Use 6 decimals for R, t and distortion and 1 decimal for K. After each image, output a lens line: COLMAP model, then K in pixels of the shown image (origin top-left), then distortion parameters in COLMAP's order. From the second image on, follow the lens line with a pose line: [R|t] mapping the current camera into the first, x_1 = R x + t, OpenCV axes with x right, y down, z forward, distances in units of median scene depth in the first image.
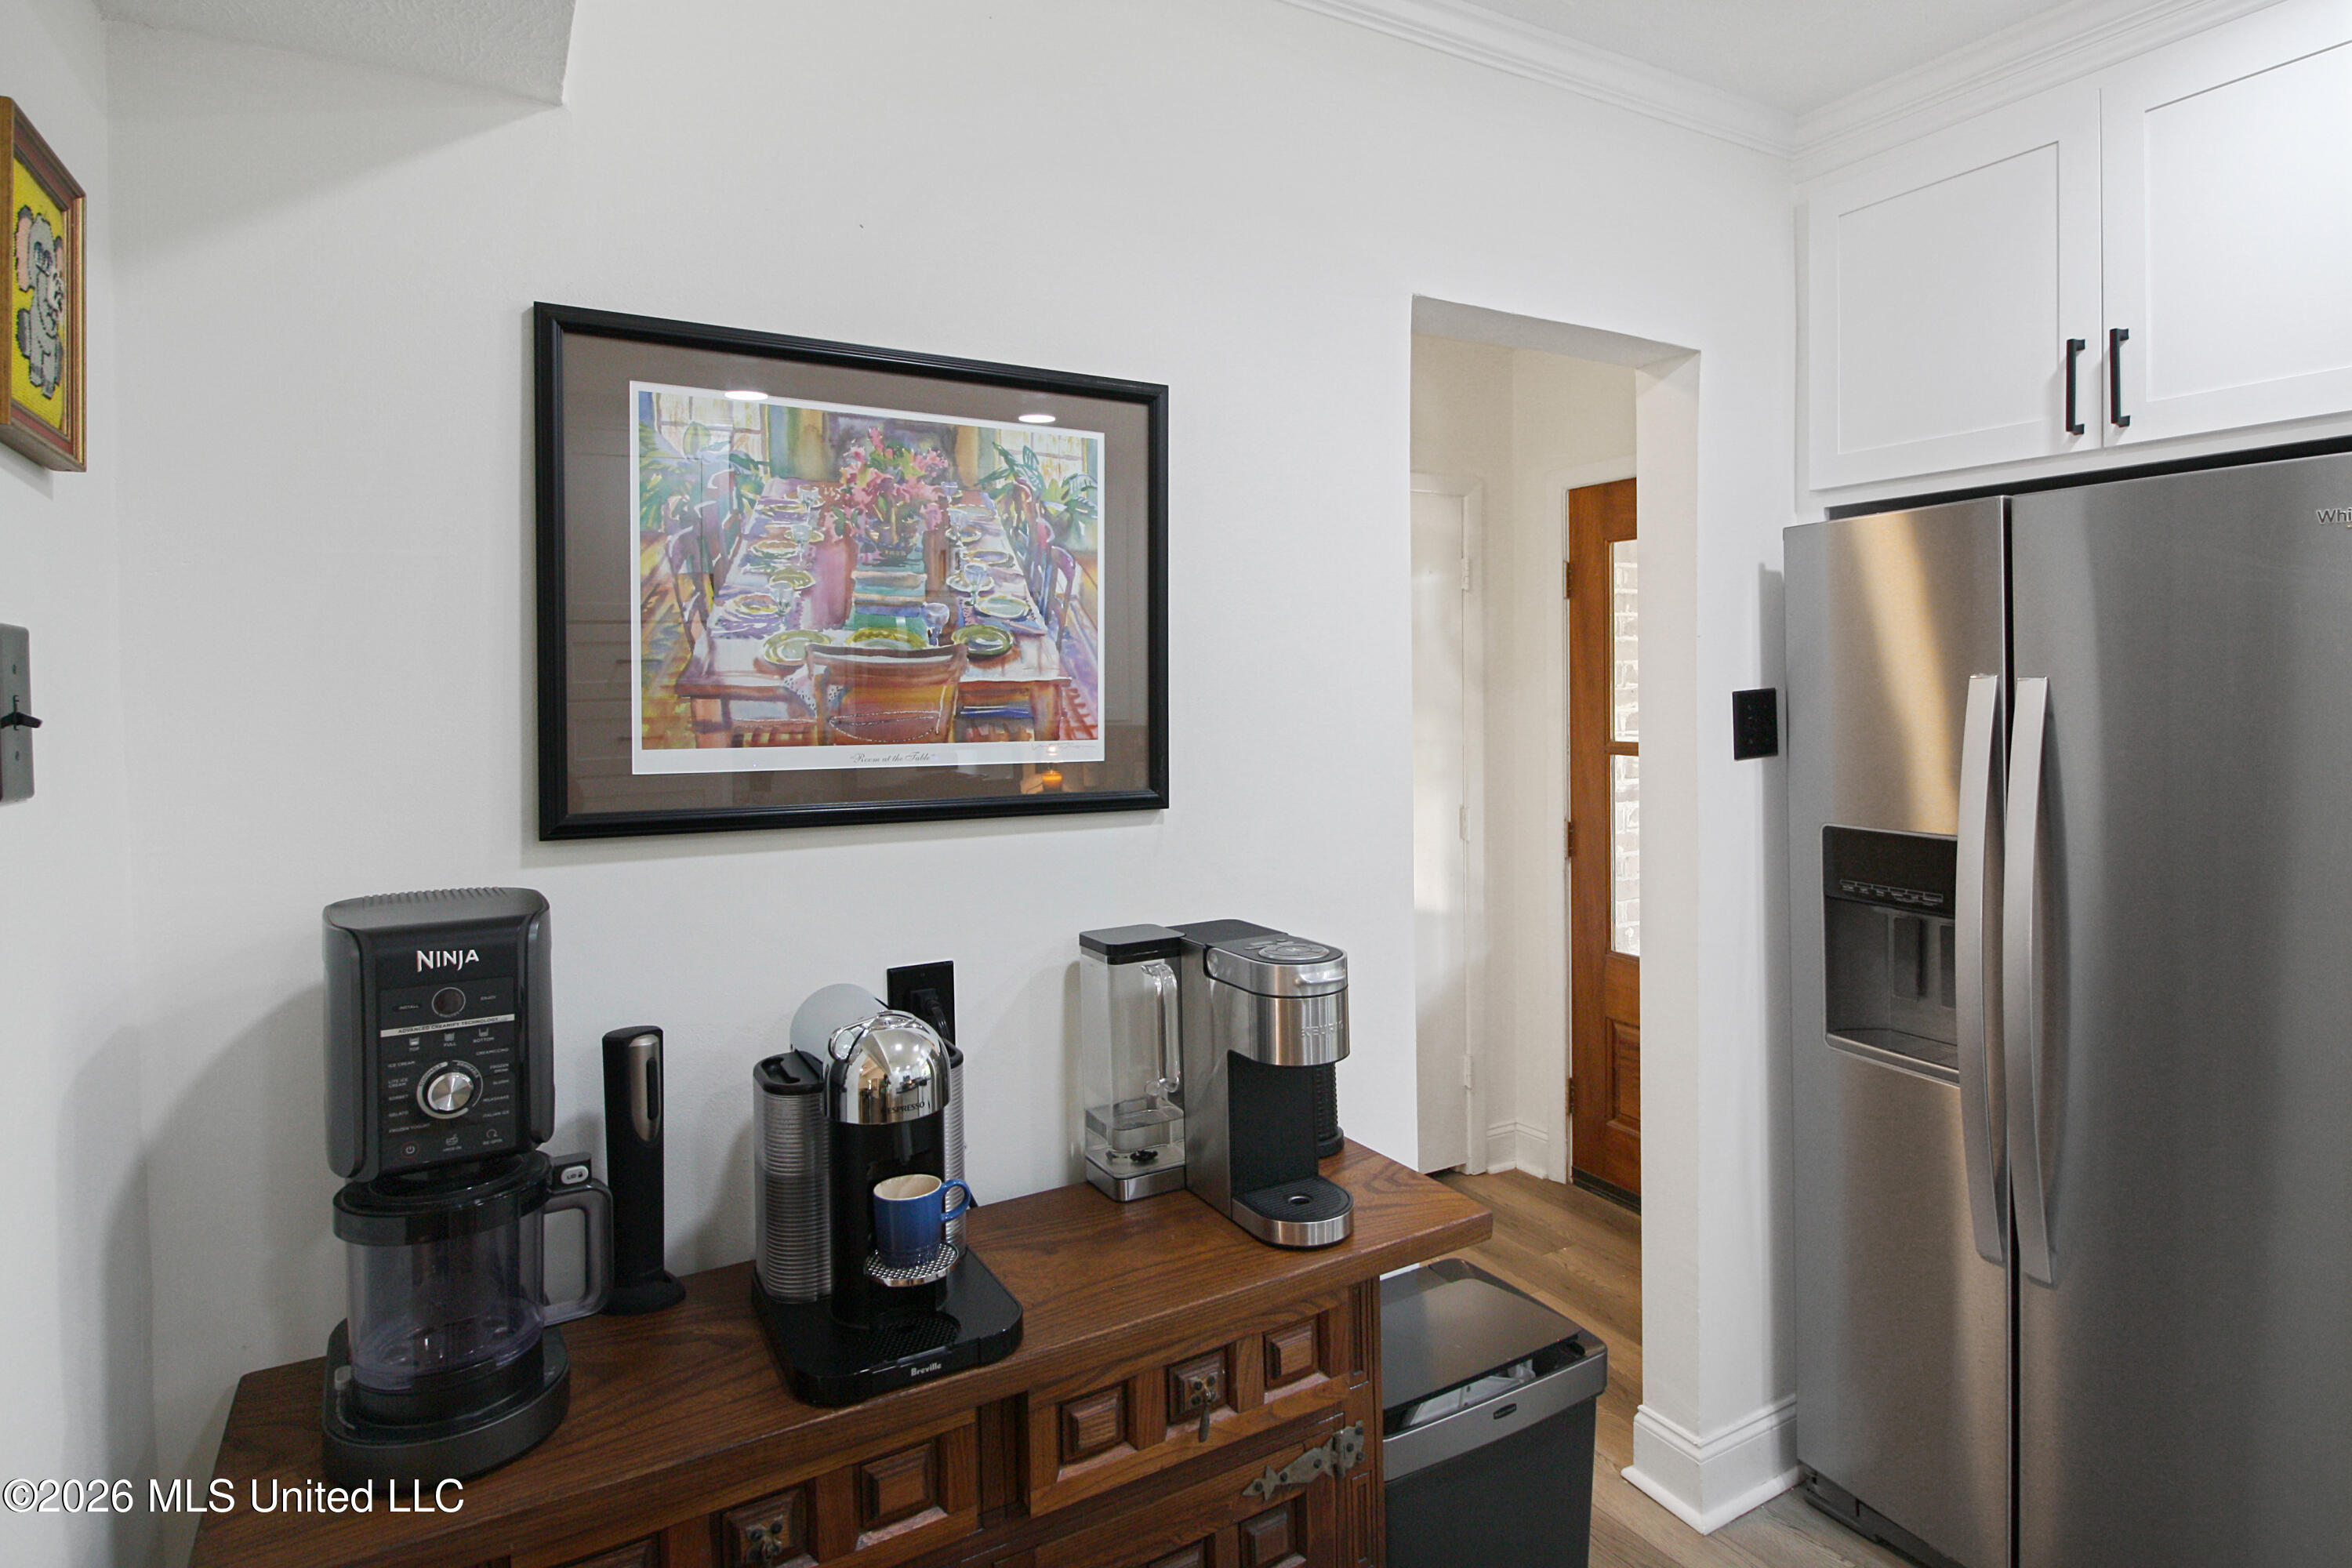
lens RADIAL K [[1269.1, 0, 1182.0], [0, 1269.1, 713.3], [0, 0, 1]] dist [-0.008989, -0.000839]
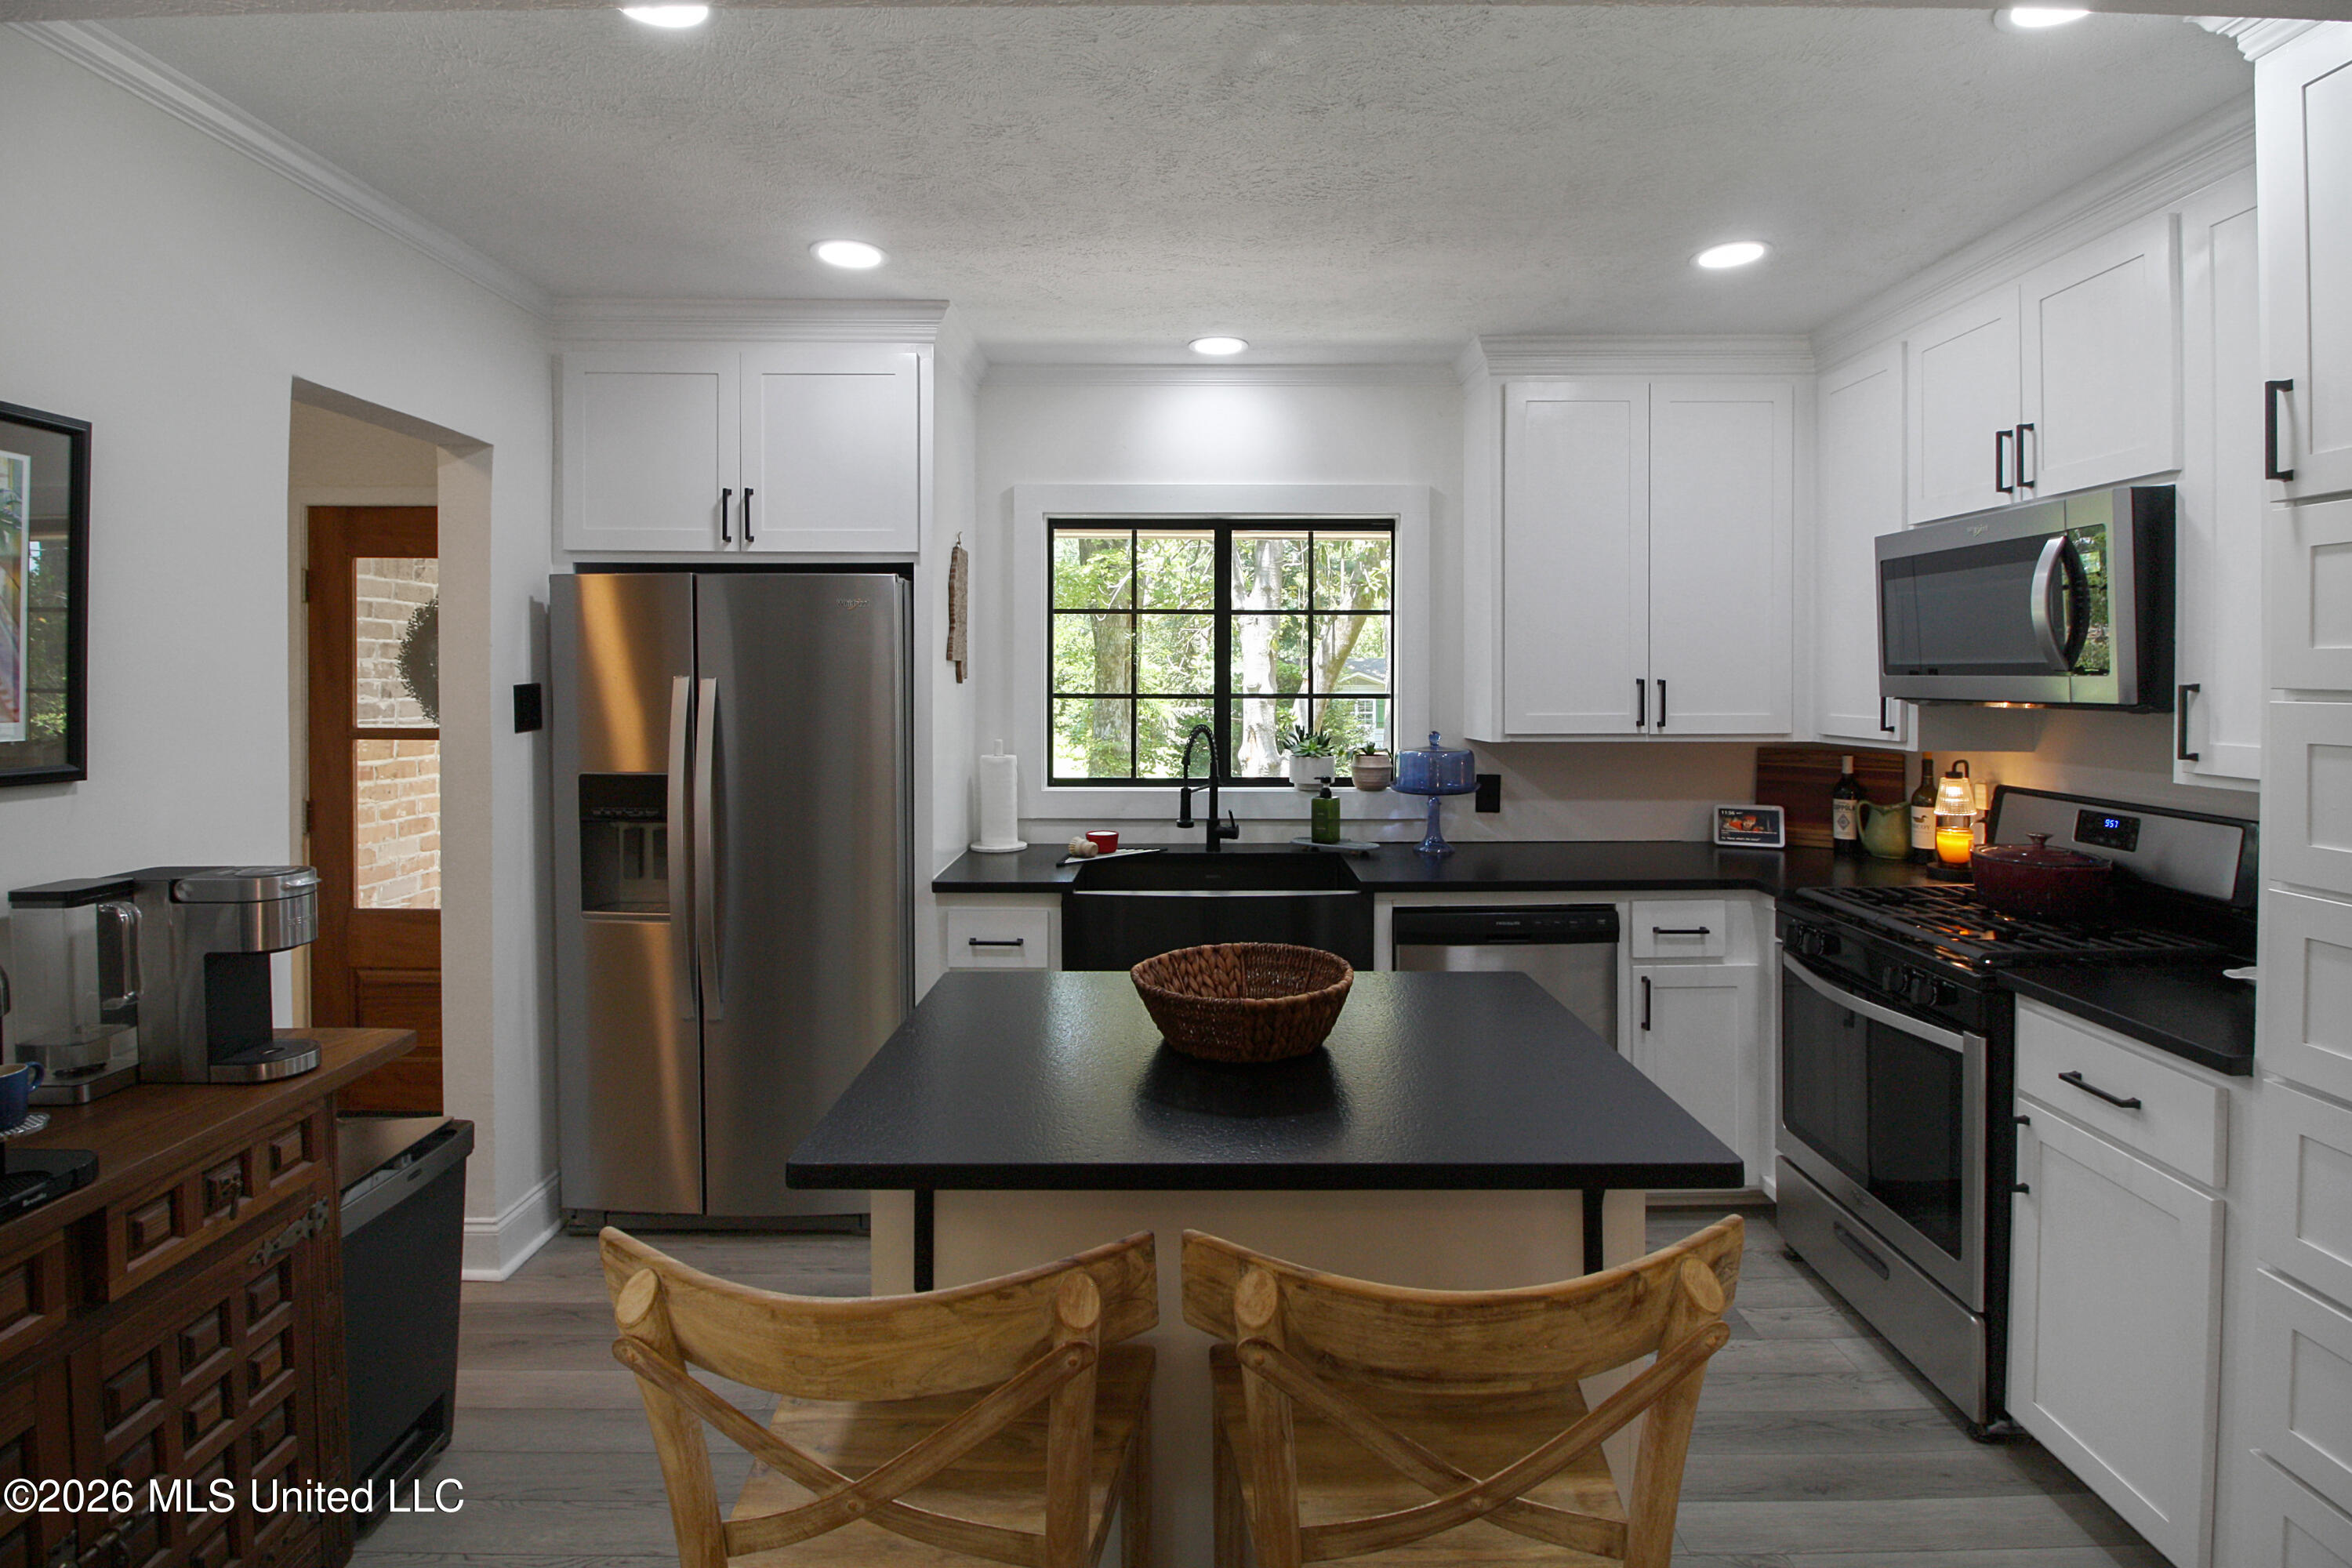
lens RADIAL K [[1131.9, 0, 1180.1], [0, 1131.9, 686.8], [0, 0, 1]] dist [0.002023, -0.012229]
pose [[0.500422, 0.005326, 0.865765, -0.408058], [0.011783, 0.999847, -0.012961, 0.013996], [-0.865702, 0.016687, 0.500282, -0.403210]]
